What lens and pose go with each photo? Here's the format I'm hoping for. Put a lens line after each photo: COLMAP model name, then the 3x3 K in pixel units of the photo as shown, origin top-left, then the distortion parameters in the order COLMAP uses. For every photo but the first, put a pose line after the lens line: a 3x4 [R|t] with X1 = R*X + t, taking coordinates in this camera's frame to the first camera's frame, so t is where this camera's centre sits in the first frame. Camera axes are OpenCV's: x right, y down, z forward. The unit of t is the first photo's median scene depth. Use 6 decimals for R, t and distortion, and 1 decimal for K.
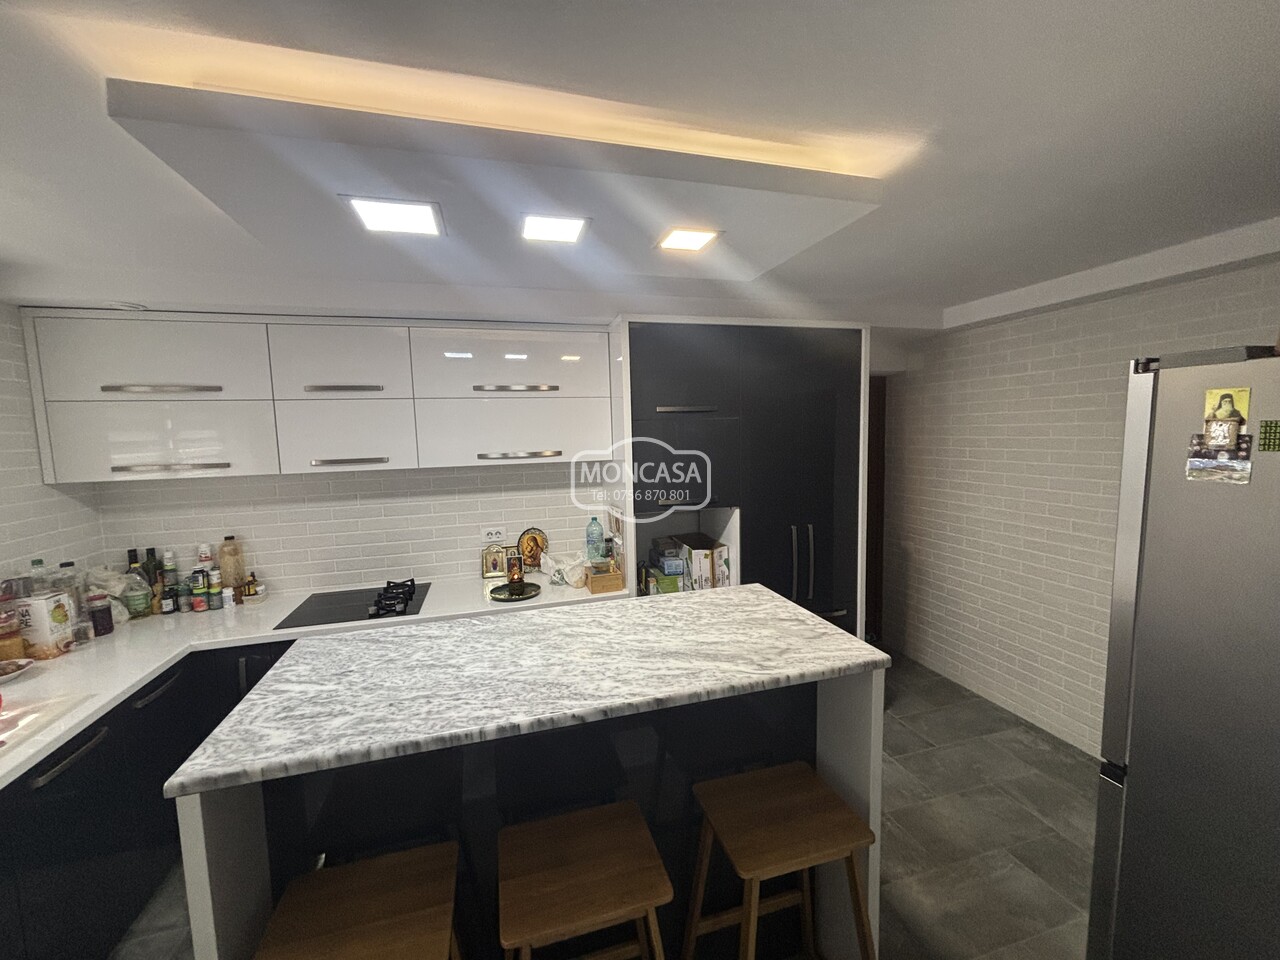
lens RADIAL K [[517.4, 0, 641.6], [0, 517.4, 480.2], [0, 0, 1]] dist [-0.001051, -0.000770]
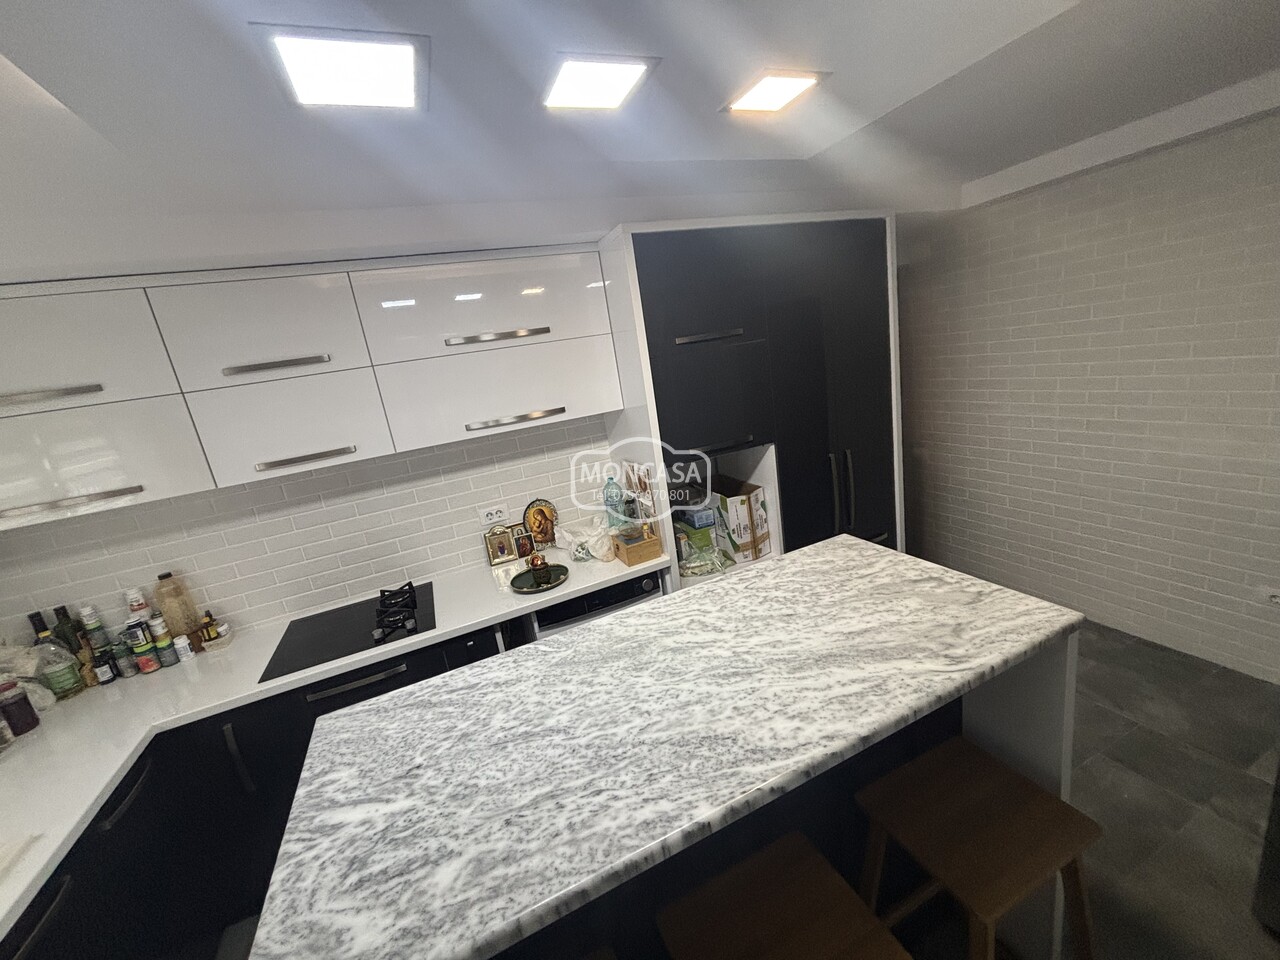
lens RADIAL K [[517.4, 0, 645.0], [0, 517.4, 481.2], [0, 0, 1]] dist [-0.001051, -0.000770]
pose [[0.983414, -0.150814, 0.100753, -0.154365], [0.135754, 0.980436, 0.142536, -0.047997], [-0.120279, -0.126494, 0.984648, 0.176634]]
